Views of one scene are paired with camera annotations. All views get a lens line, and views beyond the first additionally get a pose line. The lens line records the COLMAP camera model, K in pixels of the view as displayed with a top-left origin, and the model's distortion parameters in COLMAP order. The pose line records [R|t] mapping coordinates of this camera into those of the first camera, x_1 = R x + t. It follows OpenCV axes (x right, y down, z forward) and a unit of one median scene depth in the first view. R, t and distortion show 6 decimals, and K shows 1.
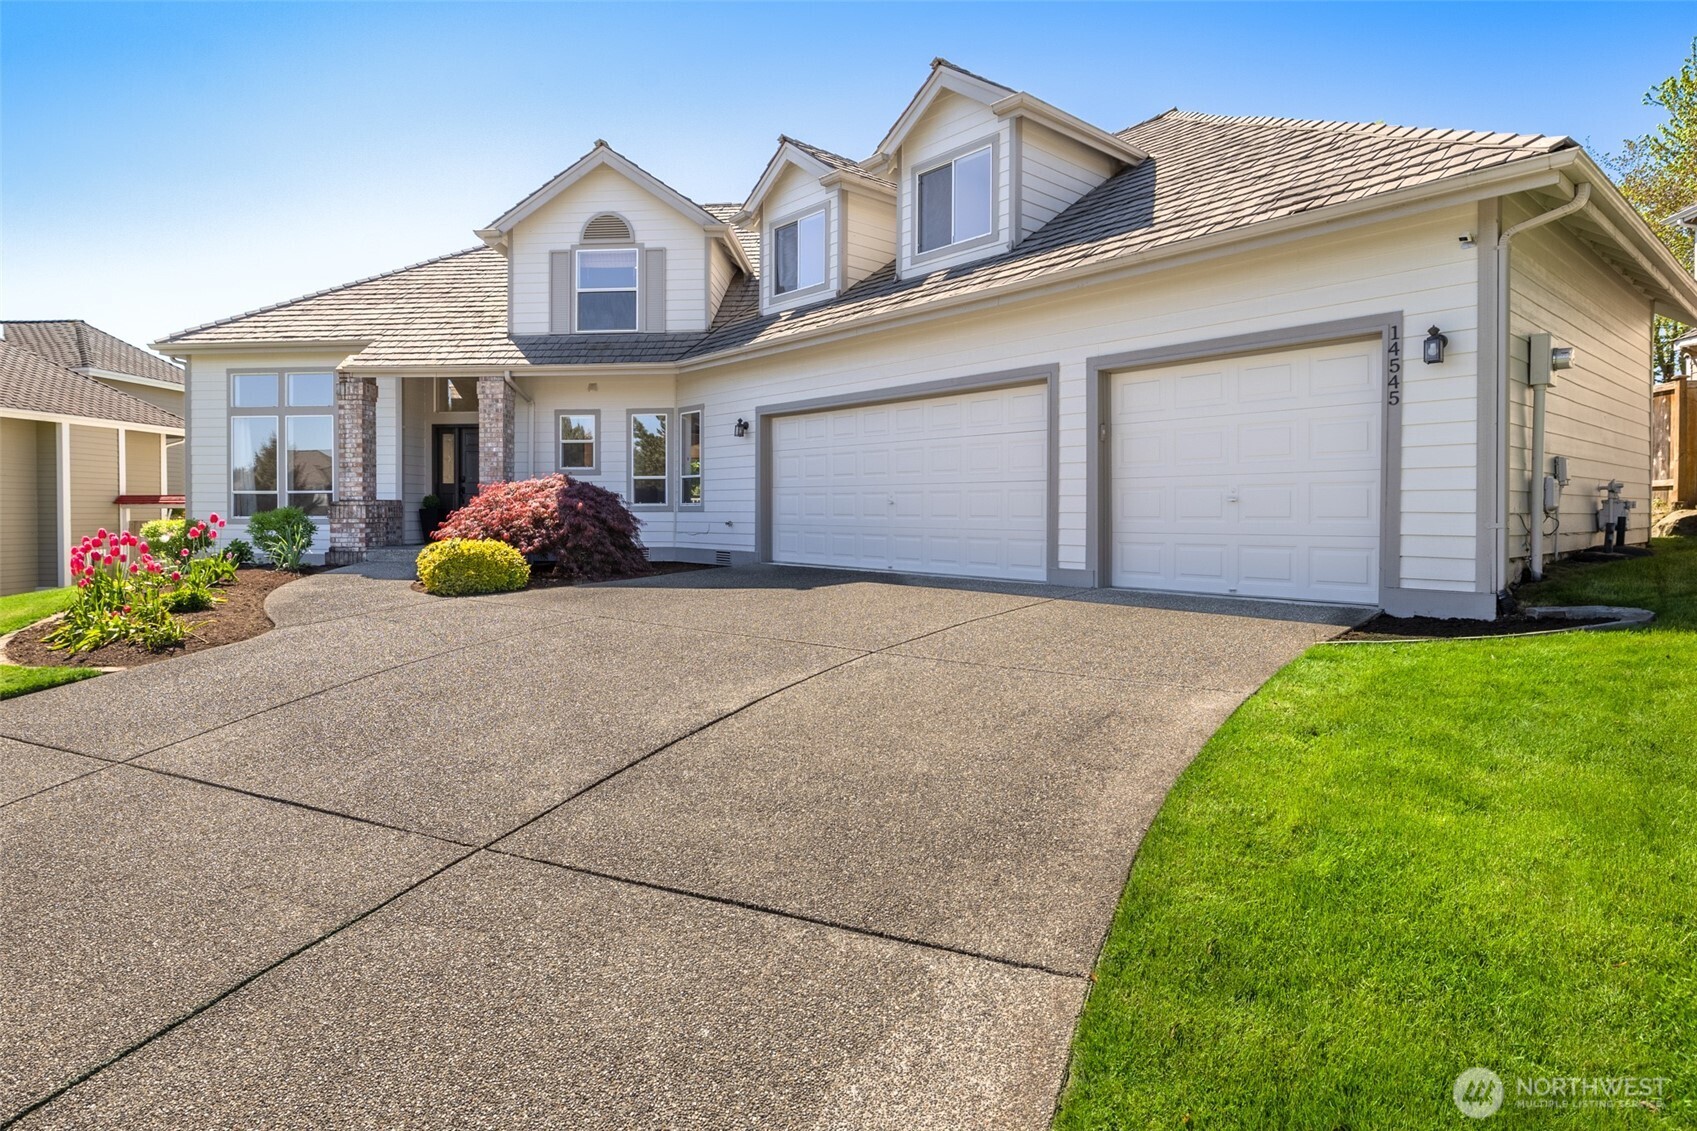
lens RADIAL K [[797.2, 0, 709.1], [0, 797.2, 527.6], [0, 0, 1]] dist [-0.000326, -0.000093]
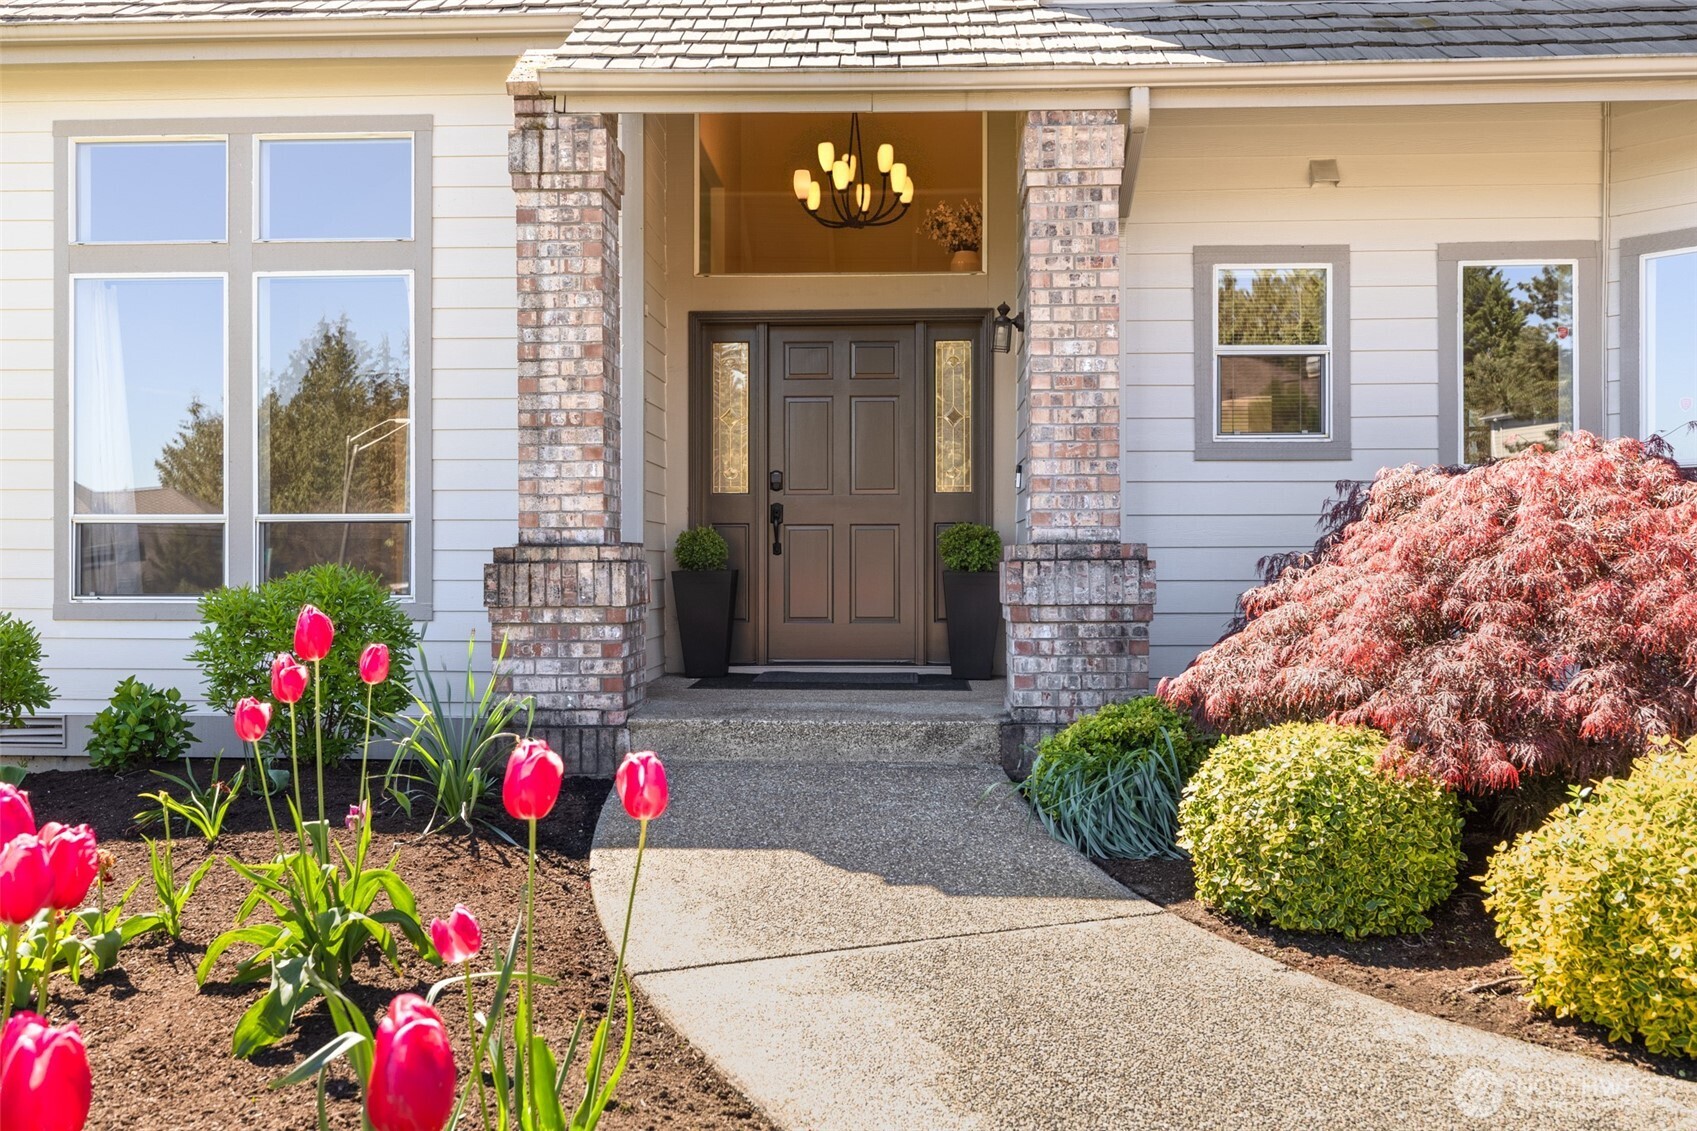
lens RADIAL K [[1460.0, 0, 823.1], [0, 1460.0, 573.5], [0, 0, 1]] dist [0.008085, 0.001463]
pose [[0.998614, -0.000822, 0.052632, -0.384125], [0.001734, 0.999849, -0.017274, -0.014315], [-0.052610, 0.017342, 0.998465, 0.476465]]
